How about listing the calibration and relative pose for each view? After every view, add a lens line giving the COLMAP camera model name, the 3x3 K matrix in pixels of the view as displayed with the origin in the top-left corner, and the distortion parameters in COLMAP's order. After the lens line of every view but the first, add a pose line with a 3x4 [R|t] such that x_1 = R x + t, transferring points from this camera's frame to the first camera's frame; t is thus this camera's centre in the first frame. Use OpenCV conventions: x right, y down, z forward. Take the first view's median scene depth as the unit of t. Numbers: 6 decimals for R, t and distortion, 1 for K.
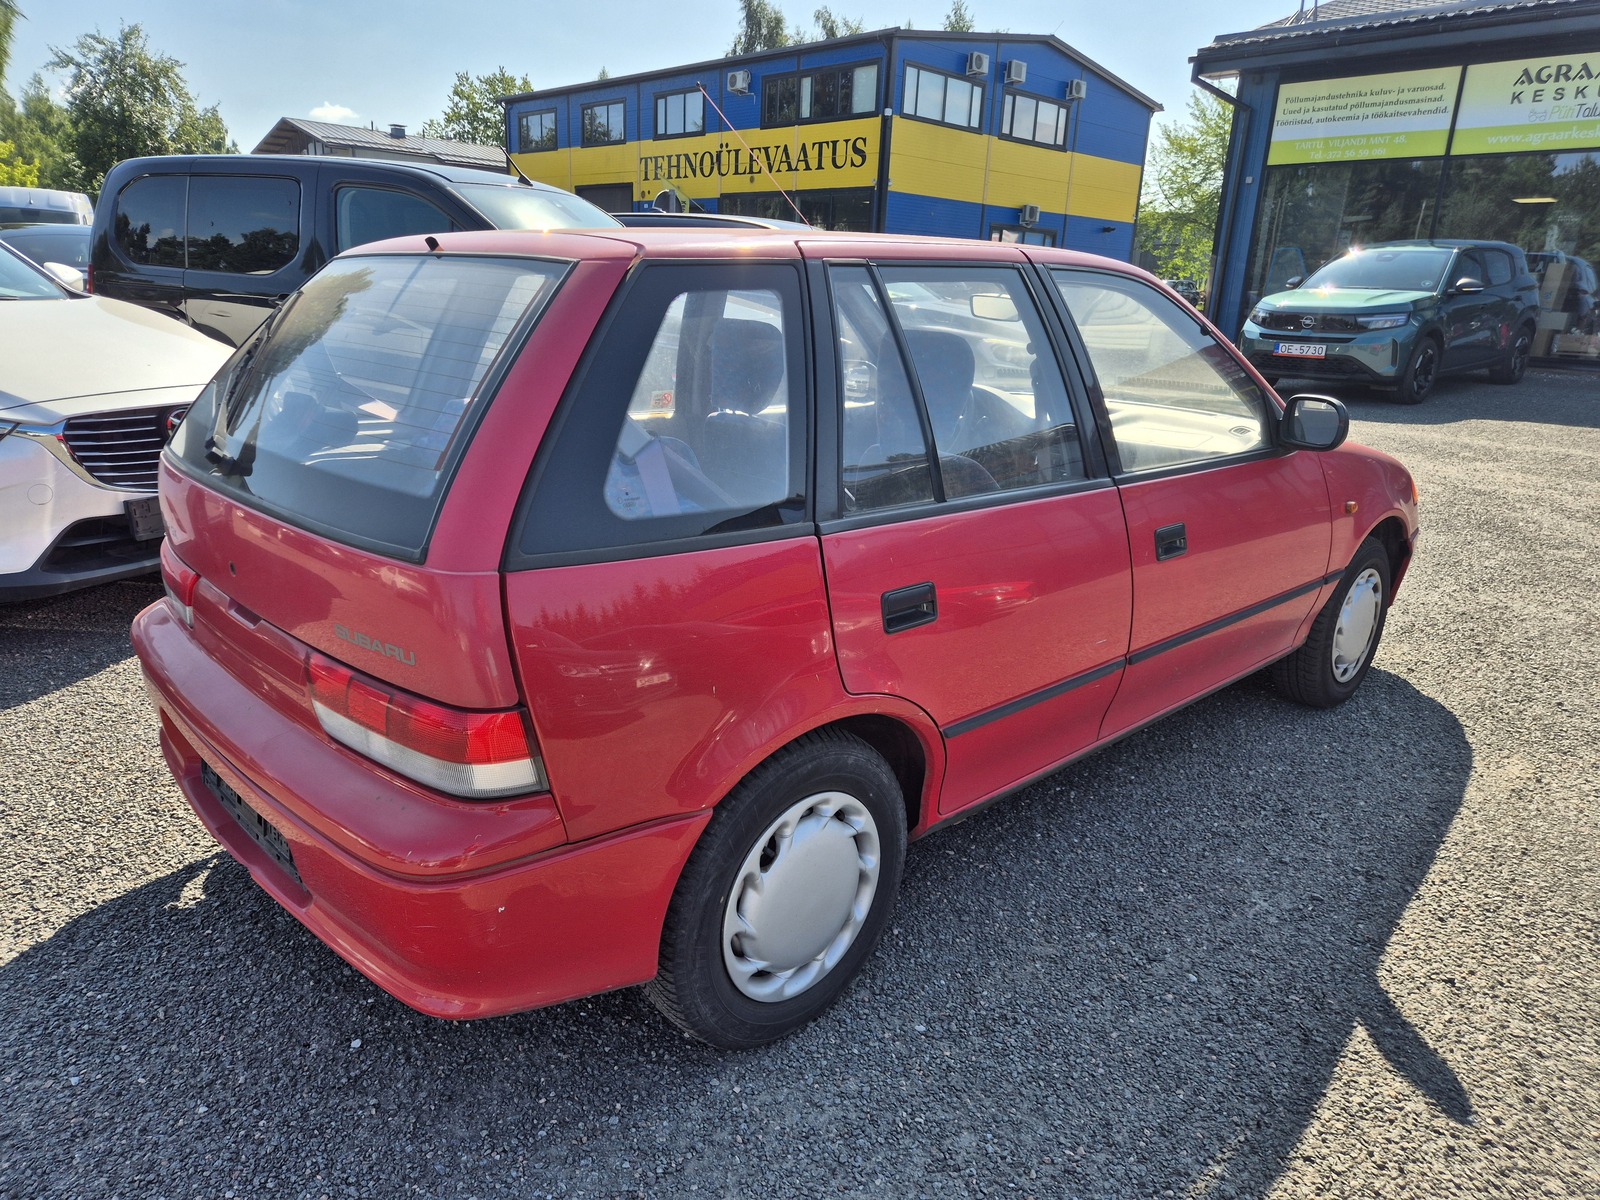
lens RADIAL K [[1094.5, 0, 768.6], [0, 1094.5, 621.3], [0, 0, 1]] dist [0.000389, -0.002484]
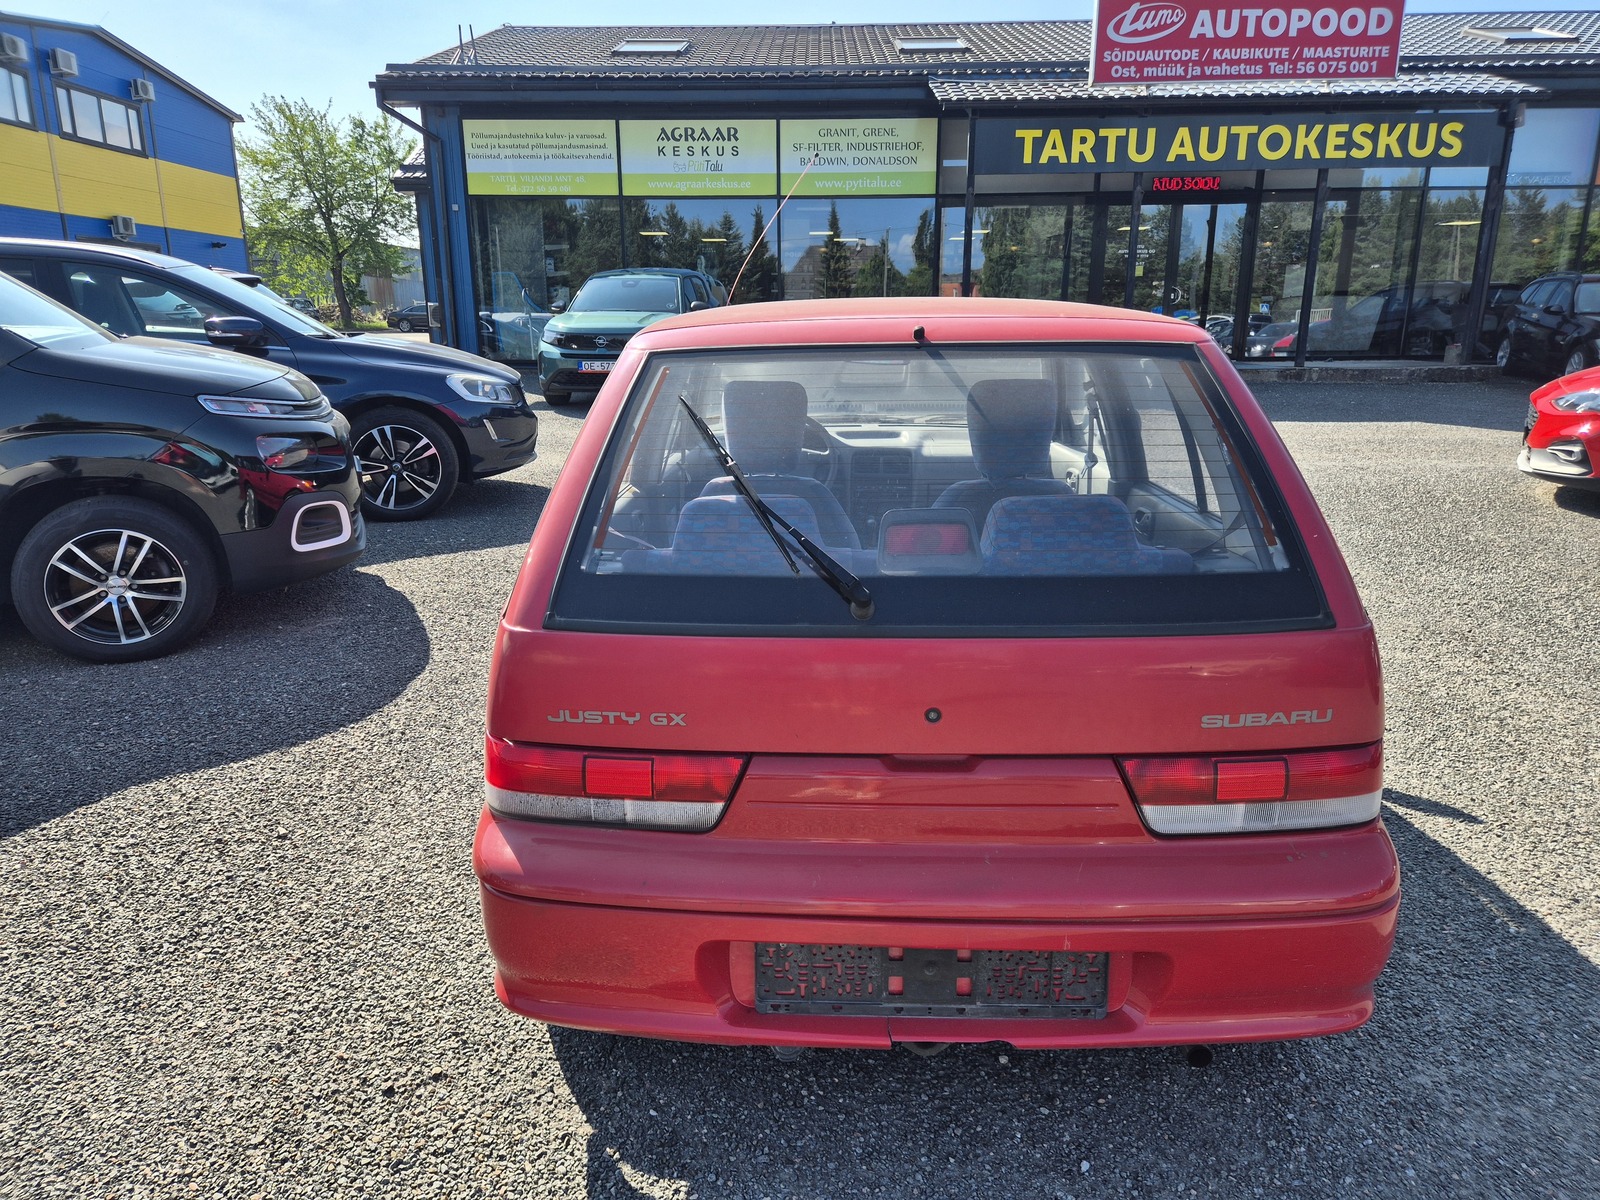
lens RADIAL K [[1074.0, 0, 800.0], [0, 1074.0, 600.0], [0, 0, 1]] dist [0.087329, -0.063877]
pose [[0.713342, -0.206352, 0.669748, -0.109121], [0.227135, 0.972158, 0.057606, -0.019445], [-0.662988, 0.111030, 0.740351, 0.038238]]
